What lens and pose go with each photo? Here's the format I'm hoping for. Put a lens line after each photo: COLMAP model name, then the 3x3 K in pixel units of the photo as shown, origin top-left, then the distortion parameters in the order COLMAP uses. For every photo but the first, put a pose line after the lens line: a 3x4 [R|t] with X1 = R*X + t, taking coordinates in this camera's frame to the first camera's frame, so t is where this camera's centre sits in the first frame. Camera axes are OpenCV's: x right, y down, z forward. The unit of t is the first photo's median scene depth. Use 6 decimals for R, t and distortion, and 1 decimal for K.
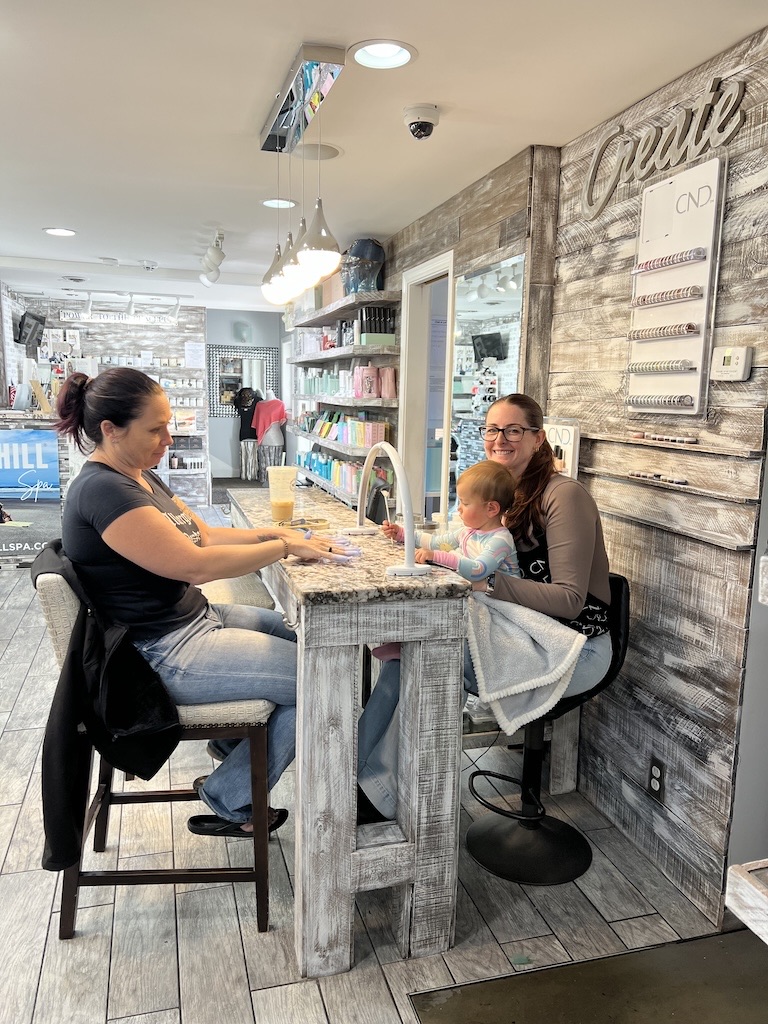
lens RADIAL K [[772.0, 0, 381.0], [0, 772.0, 515.6], [0, 0, 1]] dist [0.044869, -0.055300]
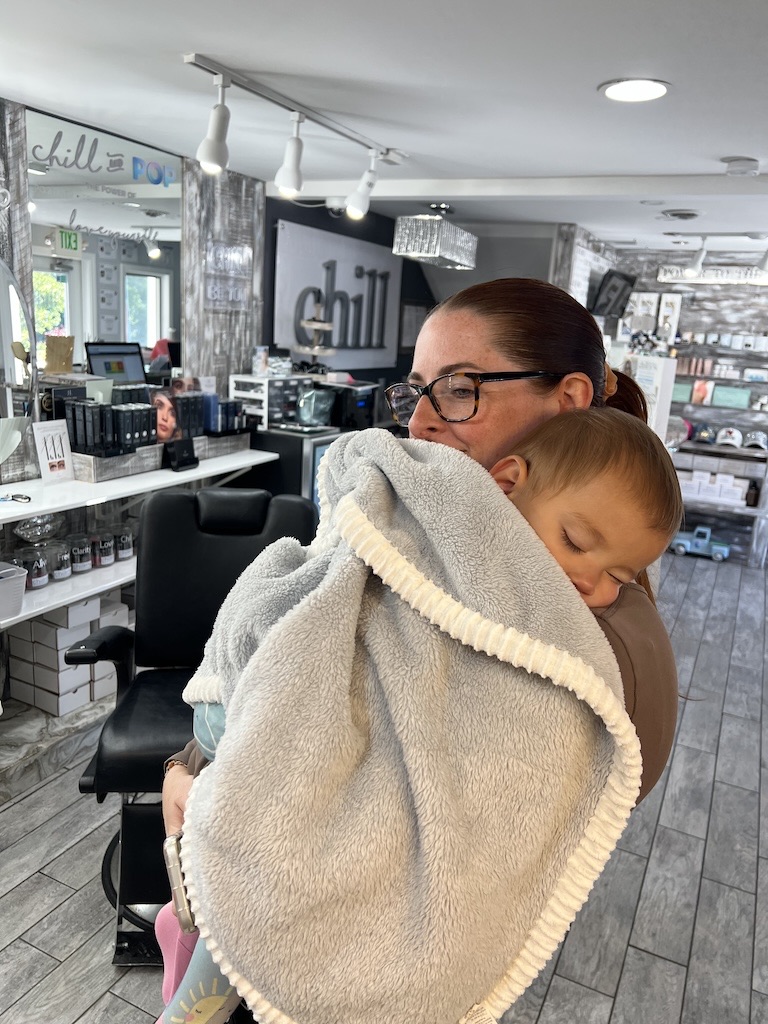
lens RADIAL K [[772.0, 0, 382.5], [0, 772.0, 515.9], [0, 0, 1]] dist [0.044869, -0.055300]
pose [[0.735362, 0.191082, -0.650177, -0.097918], [-0.156635, 0.981370, 0.111260, -0.081861], [0.659324, 0.020024, 0.751592, 0.312569]]
